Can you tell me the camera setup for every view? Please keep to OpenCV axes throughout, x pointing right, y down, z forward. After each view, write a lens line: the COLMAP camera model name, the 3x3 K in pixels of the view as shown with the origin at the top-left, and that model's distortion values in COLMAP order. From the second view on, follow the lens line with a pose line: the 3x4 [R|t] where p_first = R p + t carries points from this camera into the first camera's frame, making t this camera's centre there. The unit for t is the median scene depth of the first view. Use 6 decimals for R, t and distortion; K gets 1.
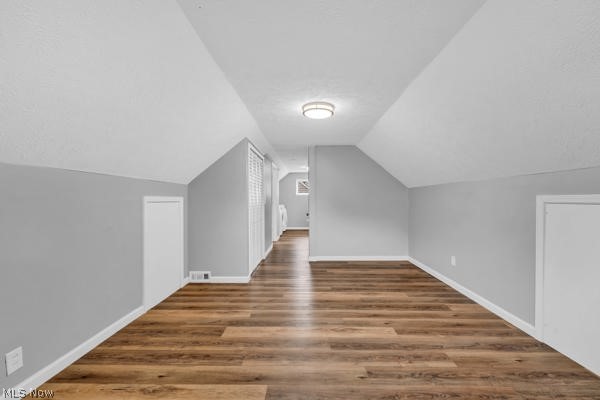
lens RADIAL K [[252.1, 0, 287.7], [0, 252.1, 201.3], [0, 0, 1]] dist [0.000083, 0.000094]
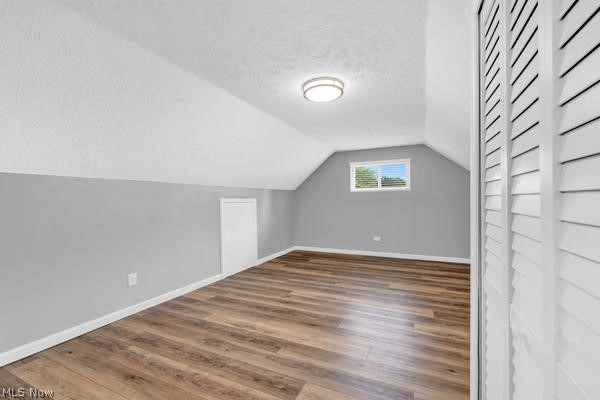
lens RADIAL K [[252.1, 0, 287.7], [0, 252.1, 201.3], [0, 0, 1]] dist [0.000083, 0.000094]
pose [[-0.916576, 0.010557, 0.399720, -0.094008], [0.012581, 0.999918, 0.002439, 0.009935], [-0.399662, 0.007264, -0.916634, 1.878153]]
